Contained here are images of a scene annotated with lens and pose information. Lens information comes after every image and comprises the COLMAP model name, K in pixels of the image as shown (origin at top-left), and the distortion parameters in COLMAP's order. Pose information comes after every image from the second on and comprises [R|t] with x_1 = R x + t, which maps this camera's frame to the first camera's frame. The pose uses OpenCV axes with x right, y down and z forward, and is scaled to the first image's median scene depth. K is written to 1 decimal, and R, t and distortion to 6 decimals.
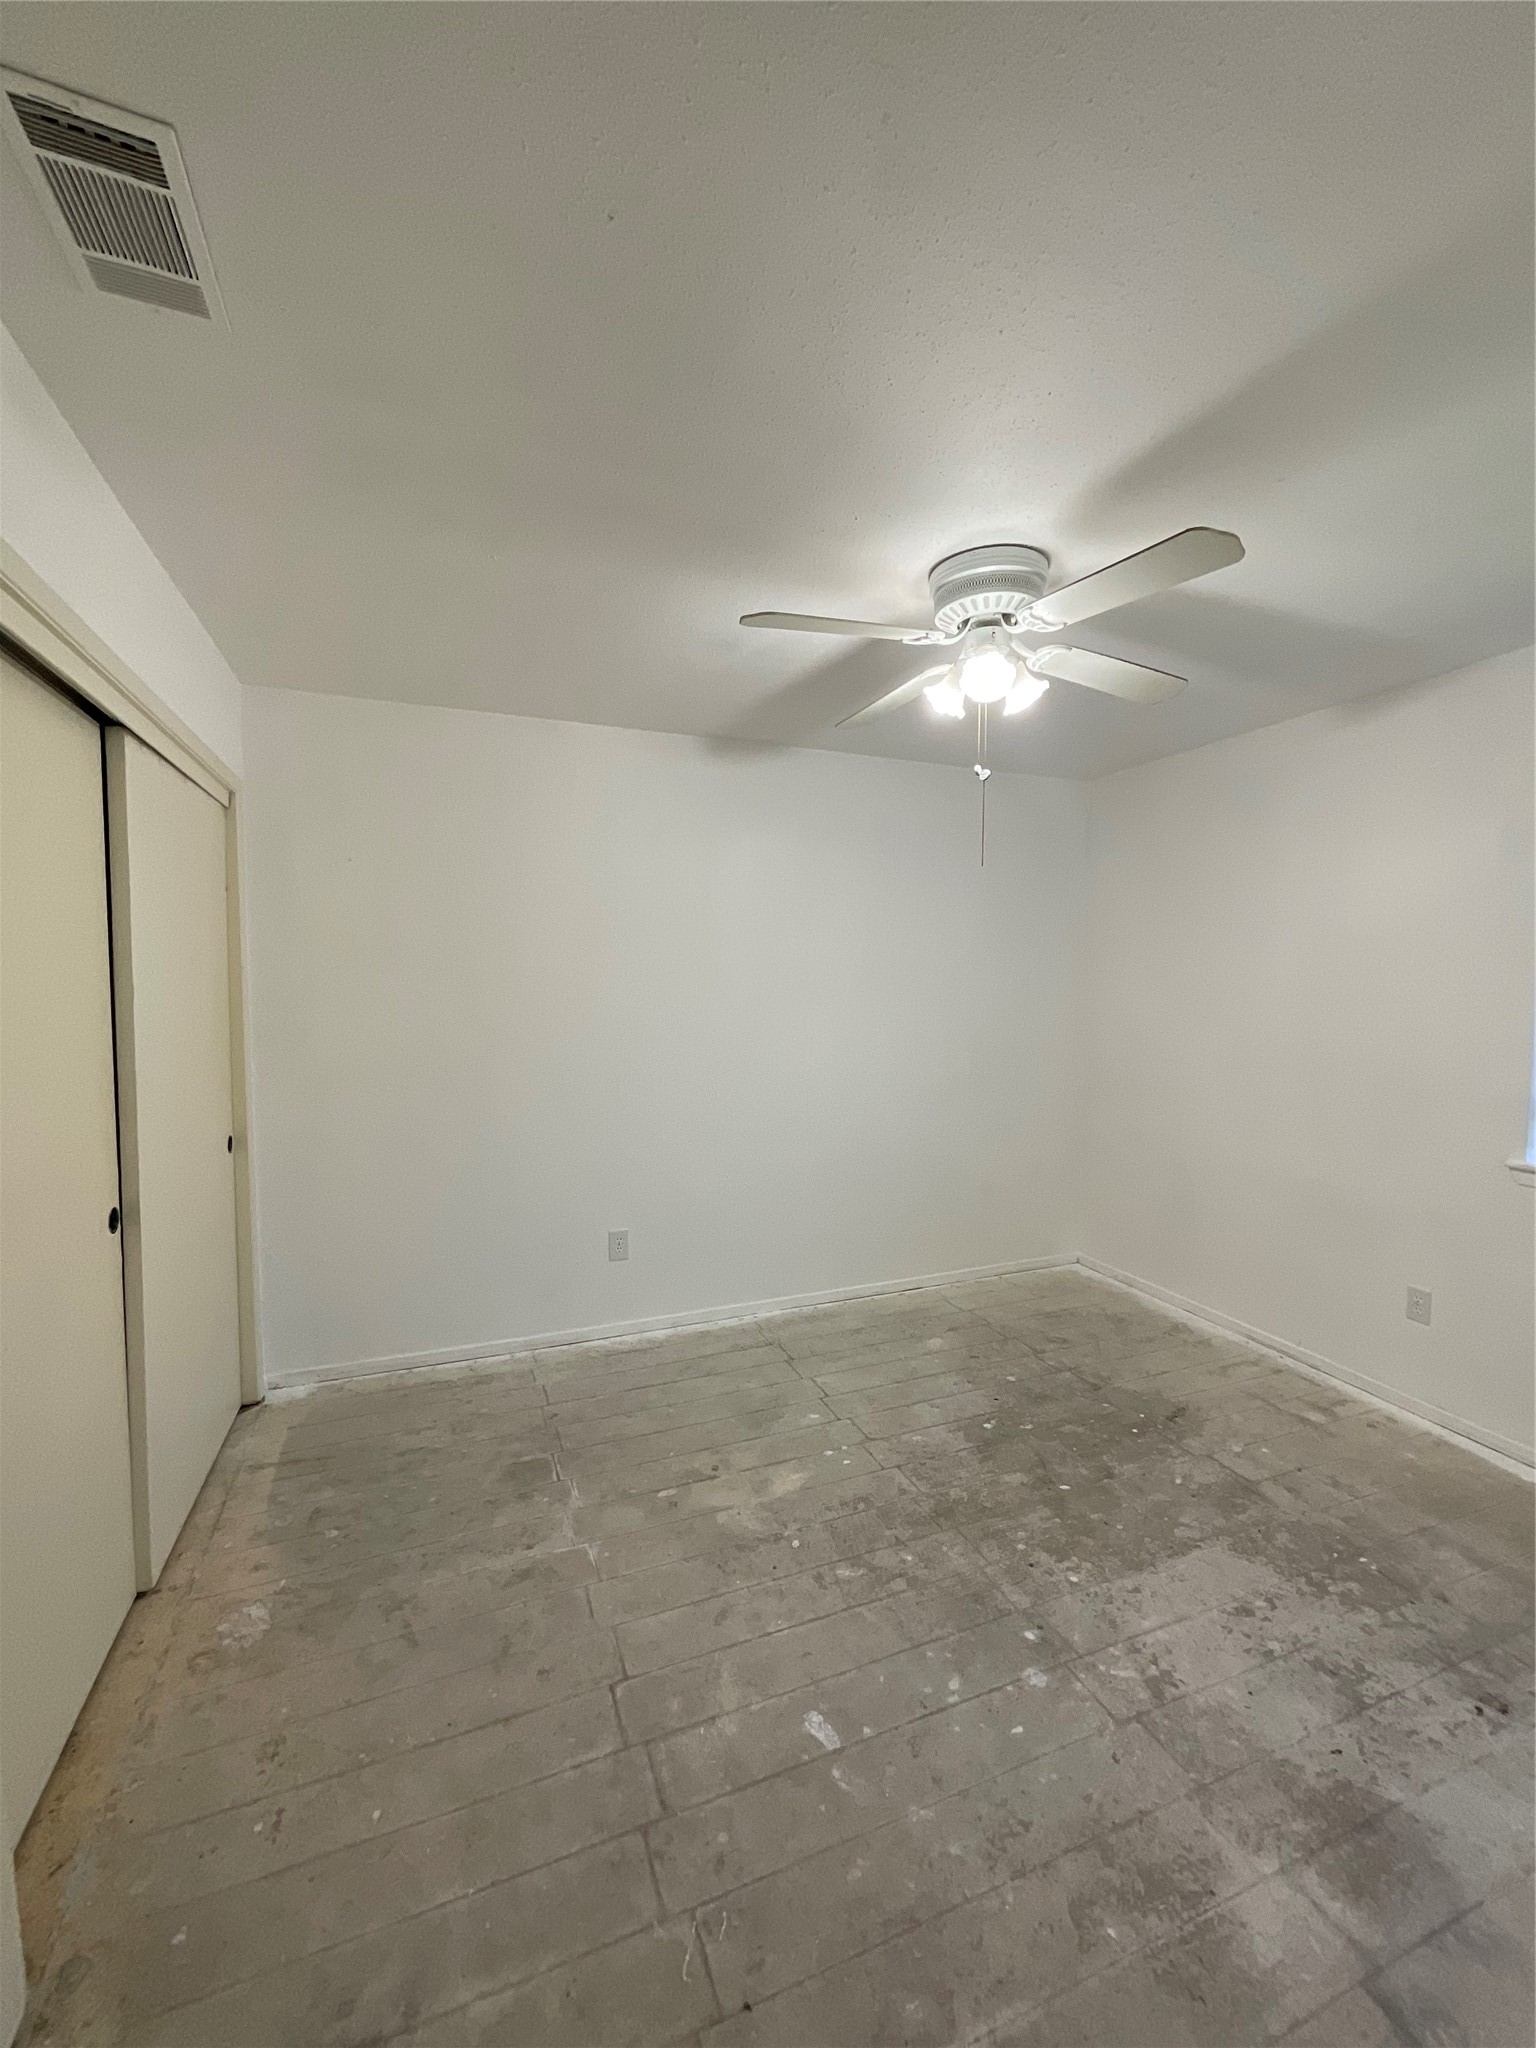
lens RADIAL K [[825.5, 0, 773.9], [0, 825.5, 1037.4], [0, 0, 1]] dist [0.014481, -0.008393]
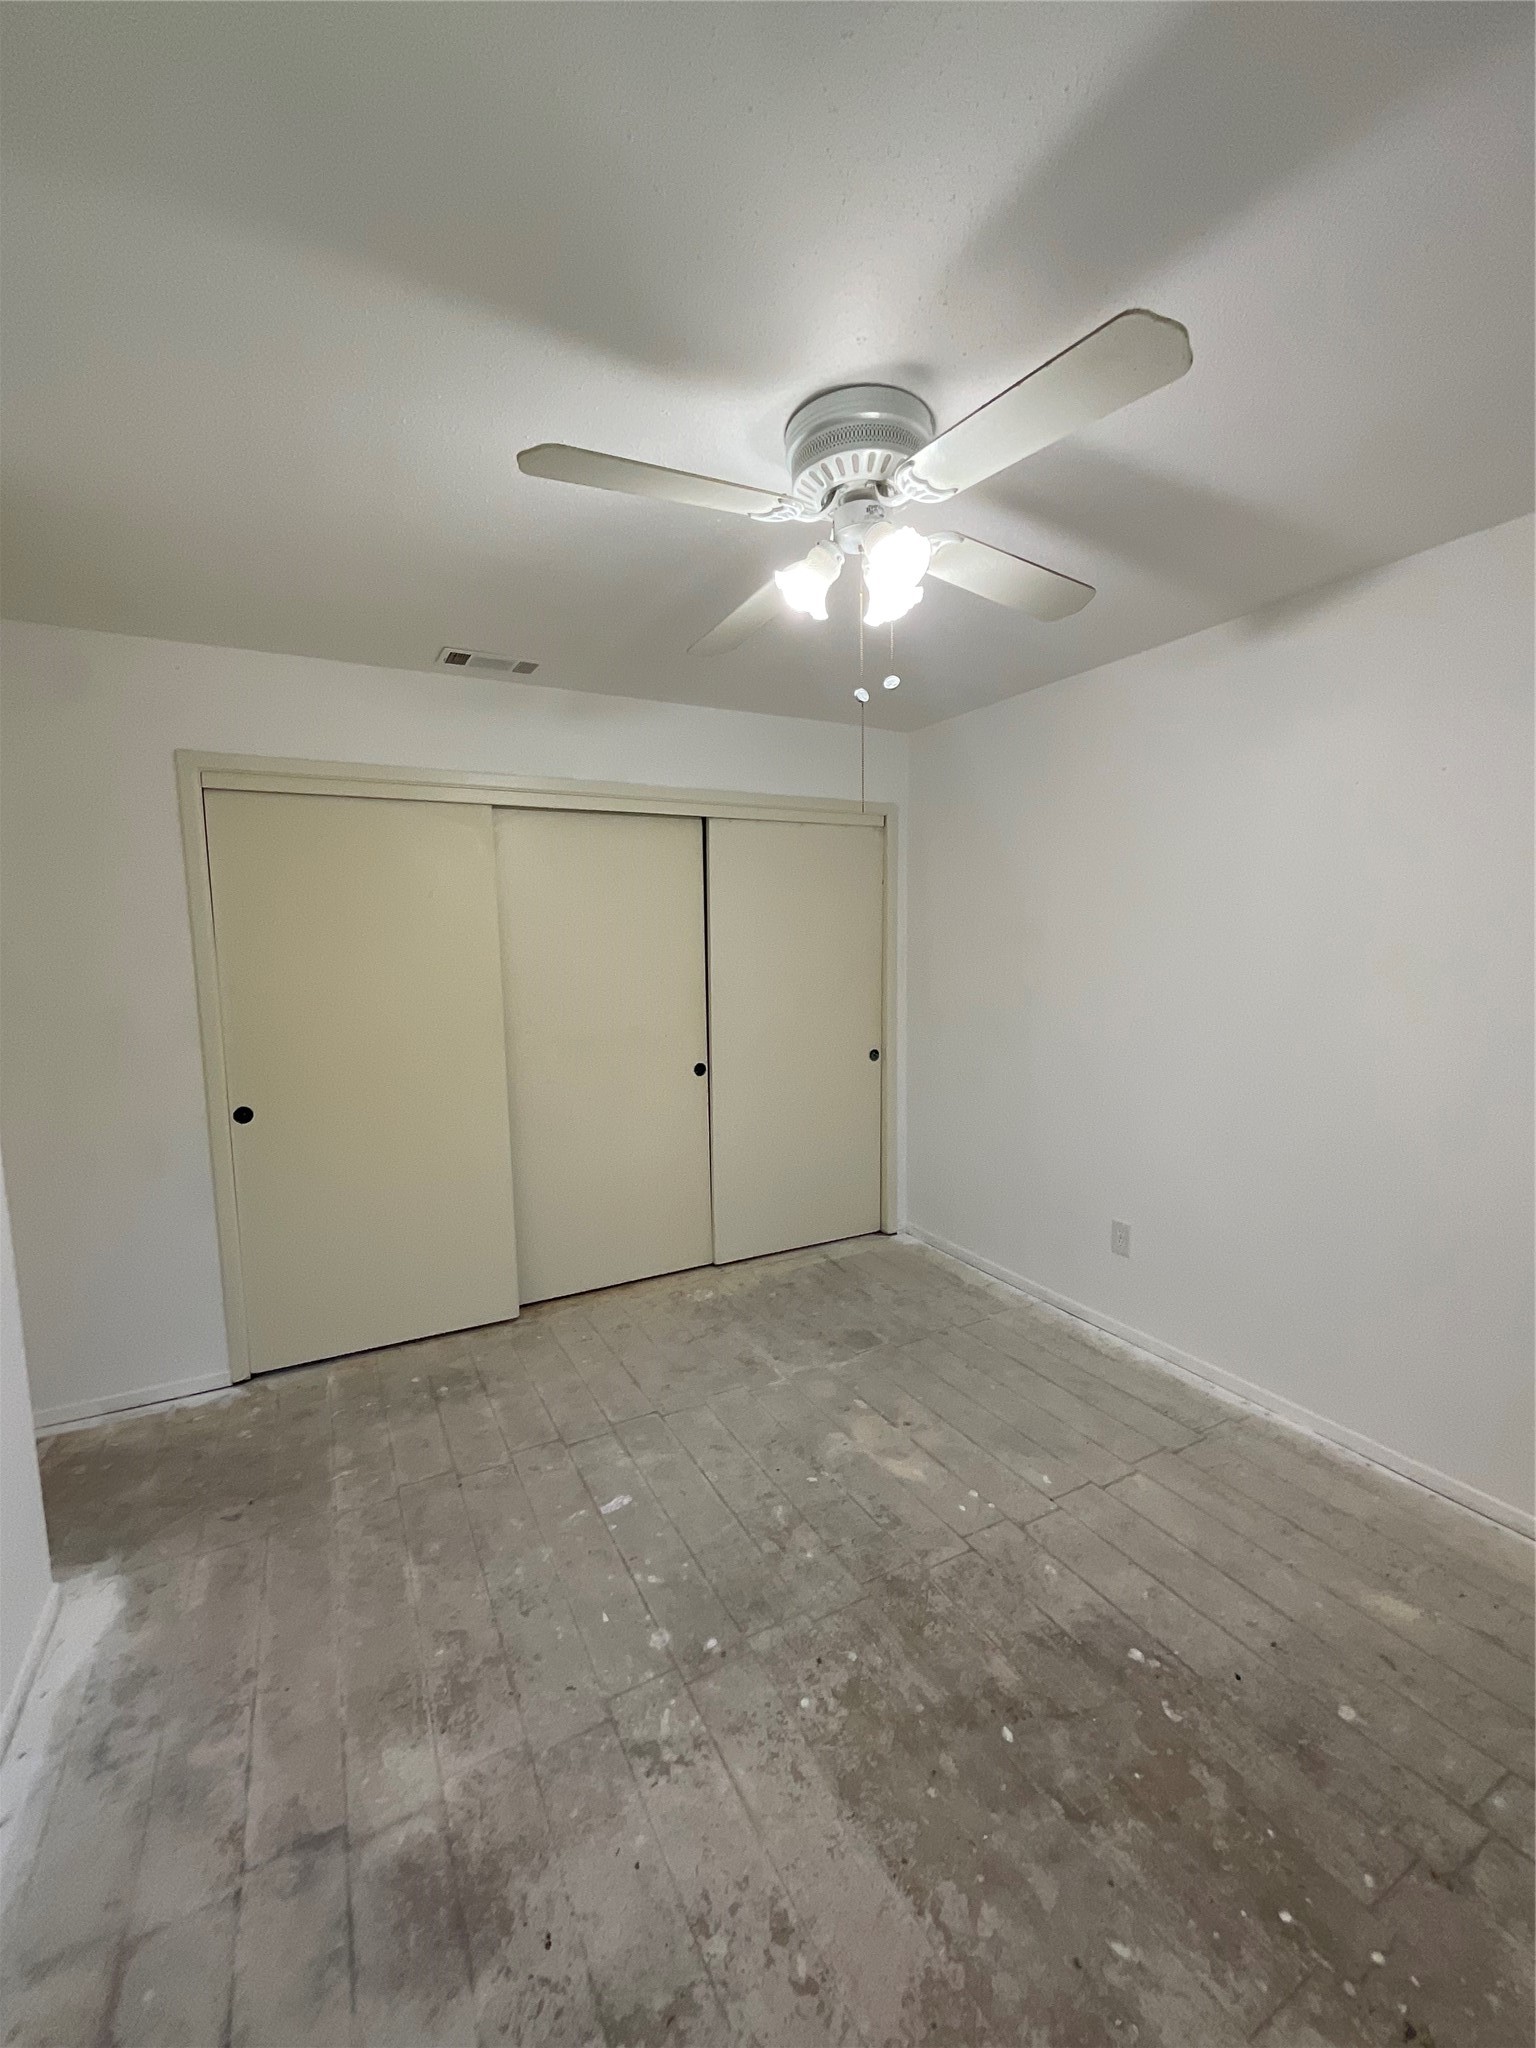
lens RADIAL K [[824.9, 0, 771.1], [0, 824.9, 1028.3], [0, 0, 1]] dist [0.000316, 0.000648]
pose [[0.111357, 0.099198, -0.988817, 1.072305], [-0.046046, 0.994452, 0.094577, -0.079278], [0.992713, 0.034999, 0.115307, 0.834291]]
